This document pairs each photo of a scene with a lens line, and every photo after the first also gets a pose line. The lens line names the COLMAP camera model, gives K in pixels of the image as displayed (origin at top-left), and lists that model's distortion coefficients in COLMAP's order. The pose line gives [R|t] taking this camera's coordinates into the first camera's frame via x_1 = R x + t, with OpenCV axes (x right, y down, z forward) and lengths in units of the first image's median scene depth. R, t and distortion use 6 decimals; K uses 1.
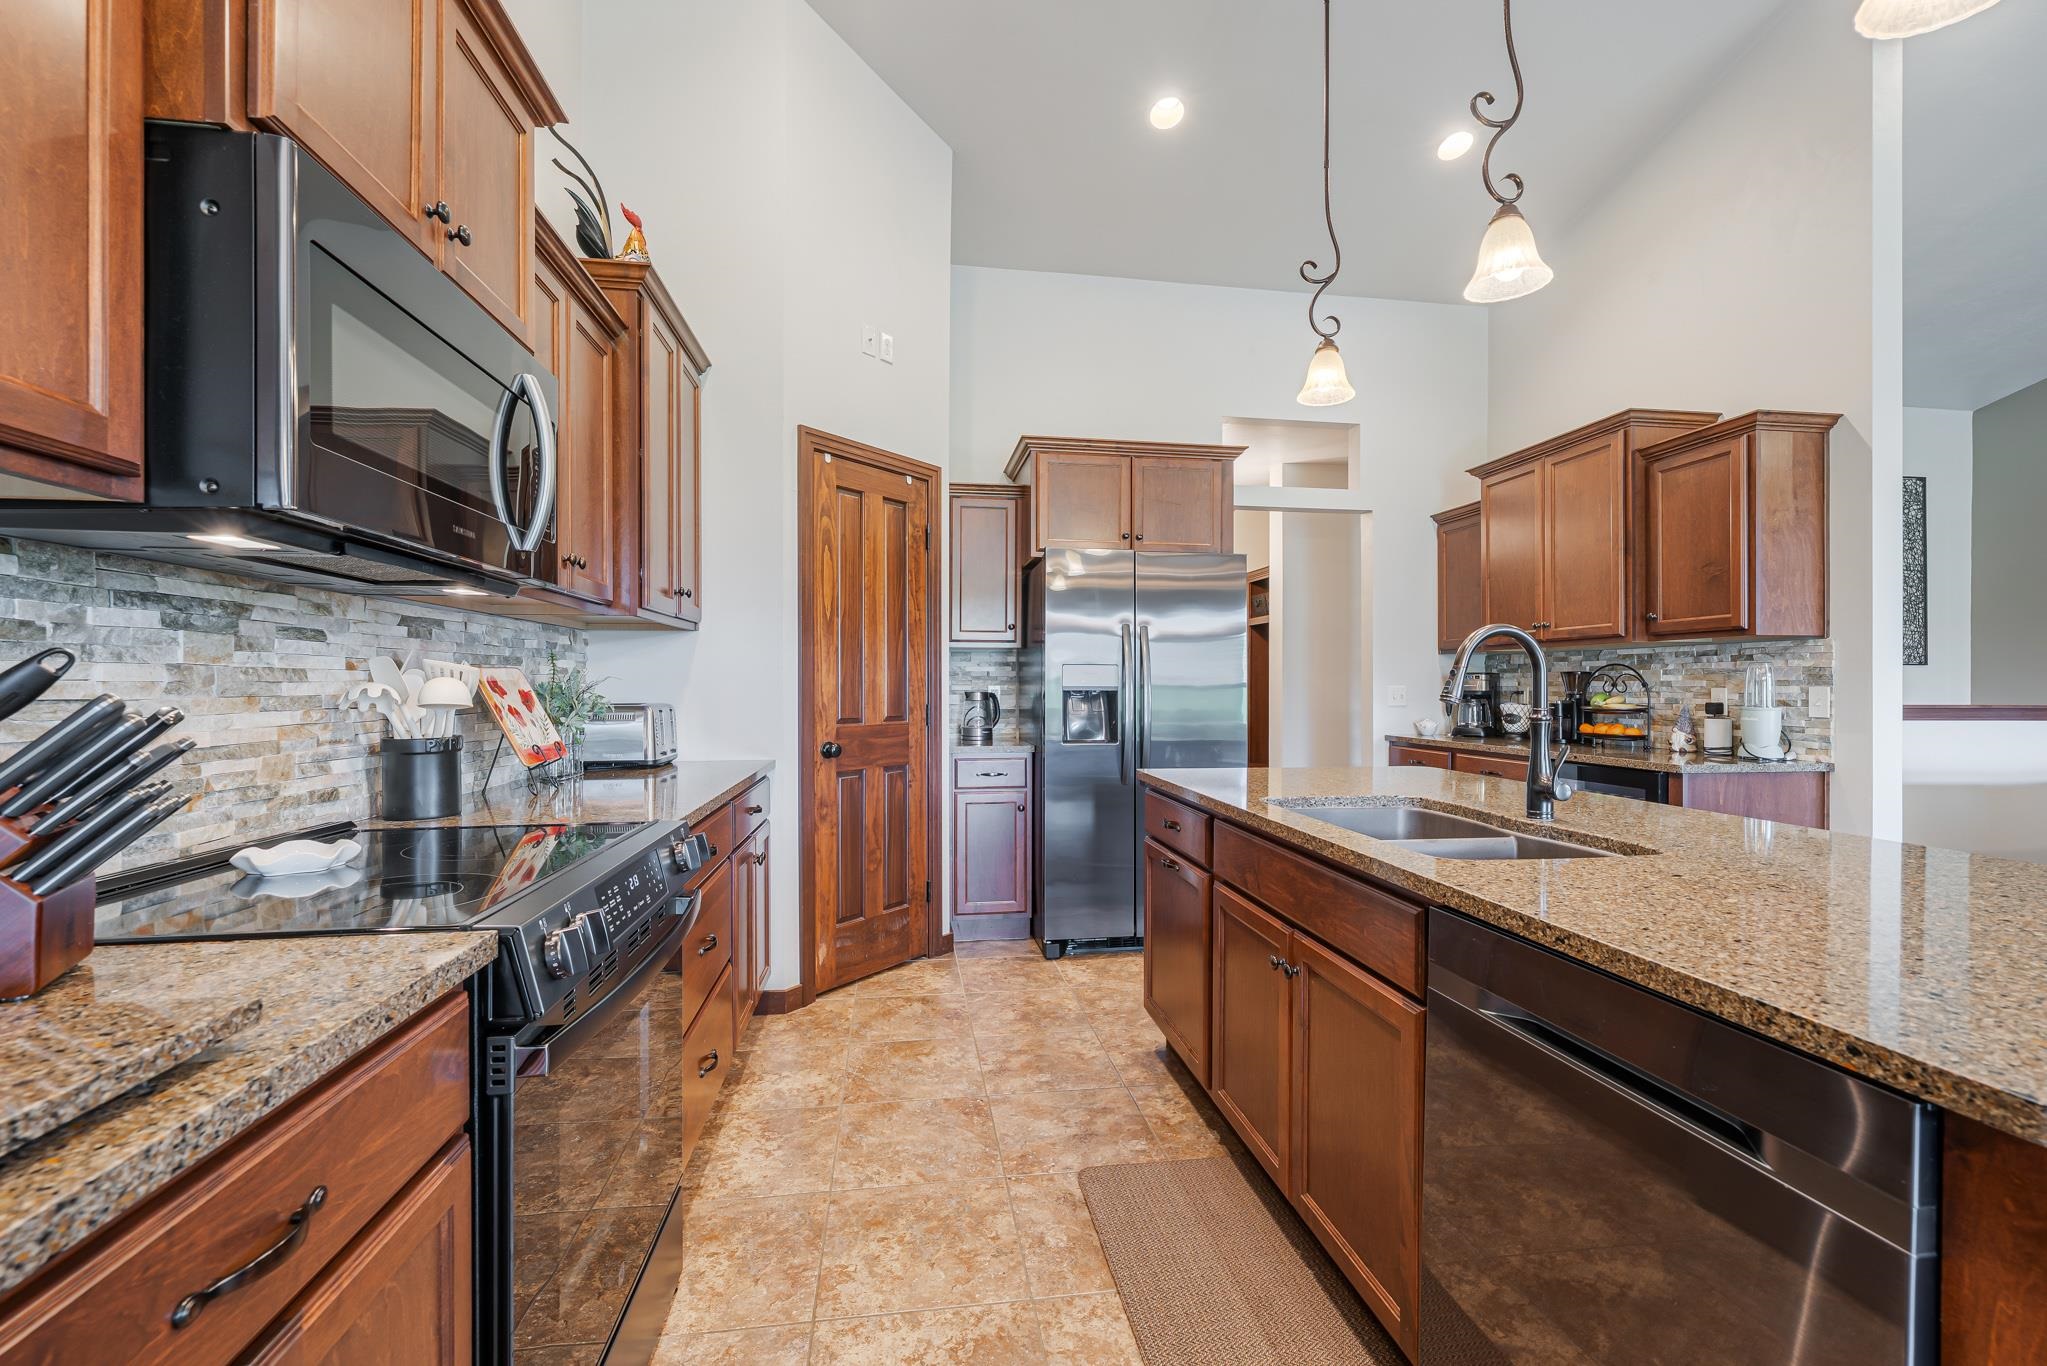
lens RADIAL K [[853.8, 0, 1022.8], [0, 853.8, 686.2], [0, 0, 1]] dist [-0.001344, -0.000134]
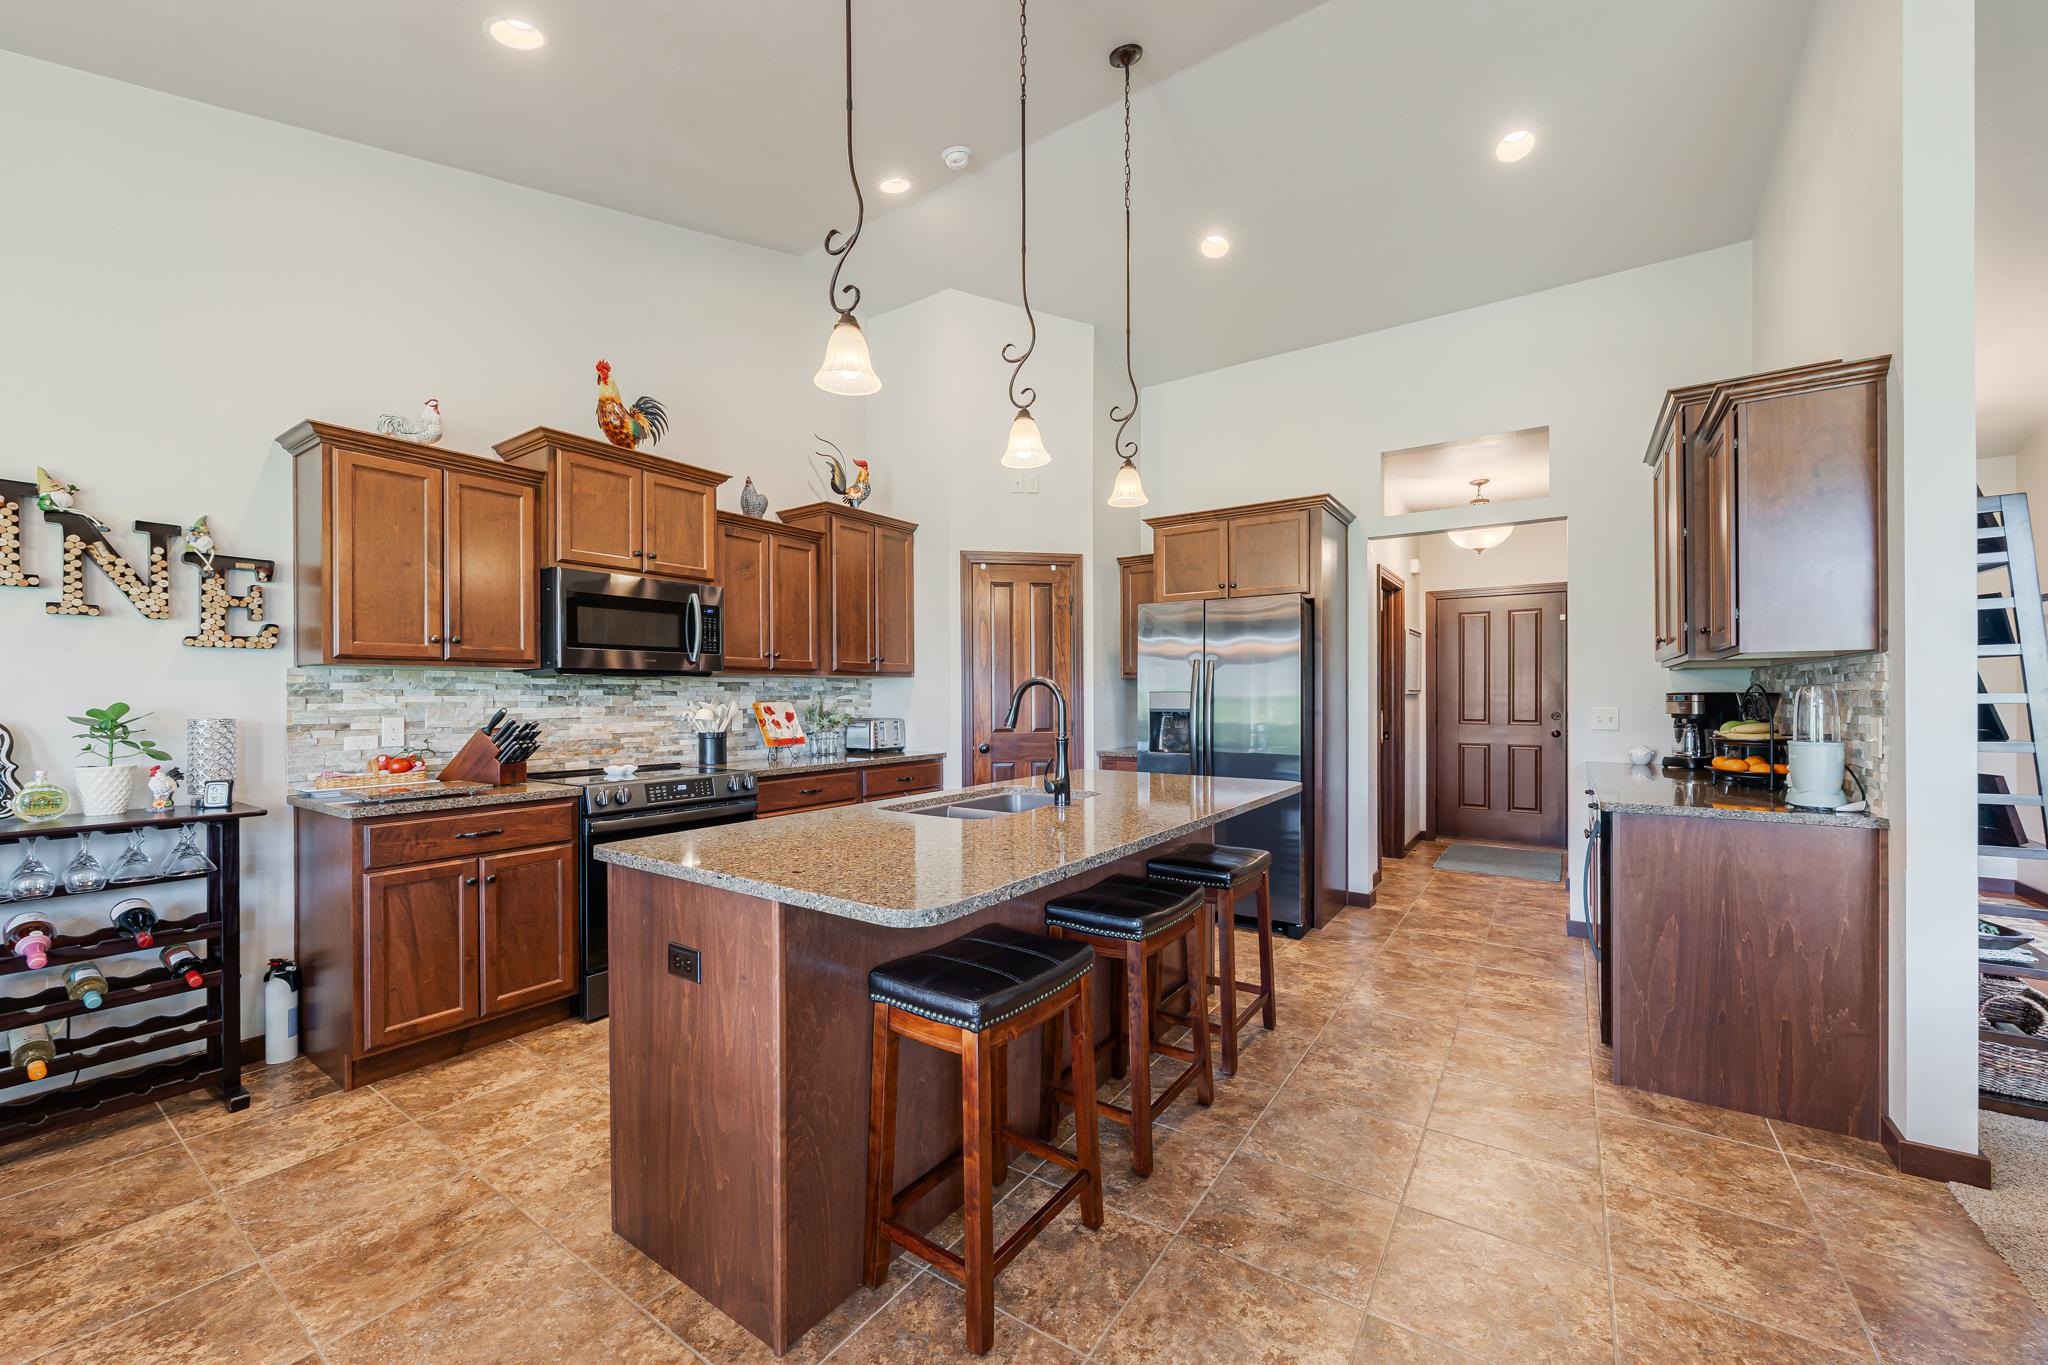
lens RADIAL K [[782.0, 0, 1016.8], [0, 782.0, 694.0], [0, 0, 1]] dist [0.000667, 0.000099]
pose [[0.727027, -0.007415, -0.686569, 0.855755], [0.005701, 0.999972, -0.004763, -0.020137], [0.686585, -0.000451, 0.727050, -0.028770]]
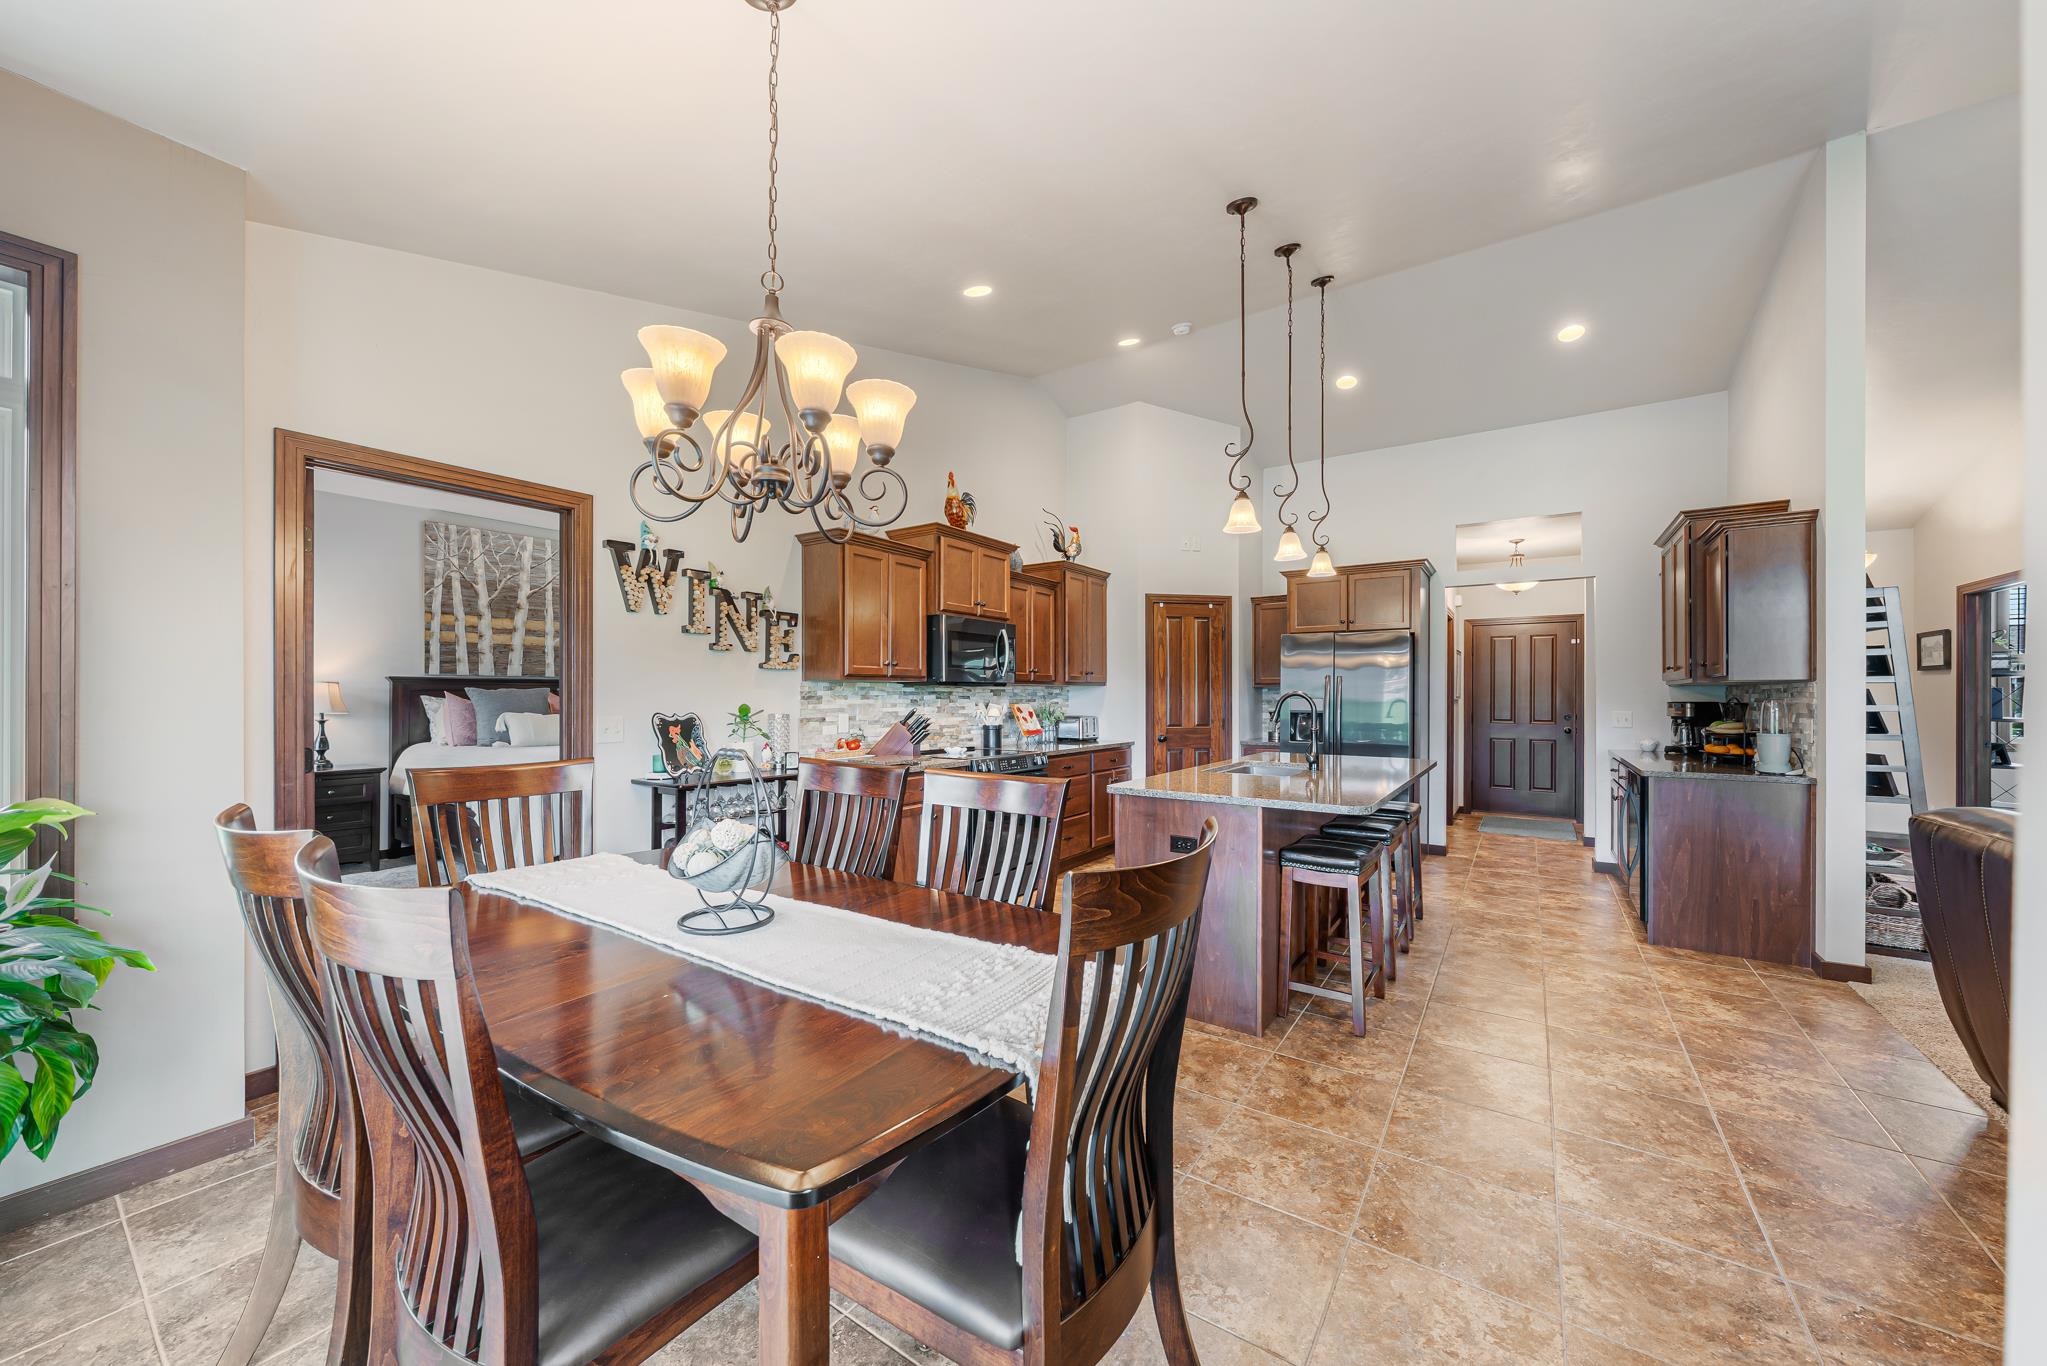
lens RADIAL K [[728.6, 0, 1027.8], [0, 728.6, 693.1], [0, 0, 1]] dist [0.001110, -0.000108]
pose [[0.733885, -0.003587, -0.679265, 0.814270], [-0.000460, 0.999983, -0.005778, -0.031060], [0.679274, 0.004553, 0.733871, -0.623045]]
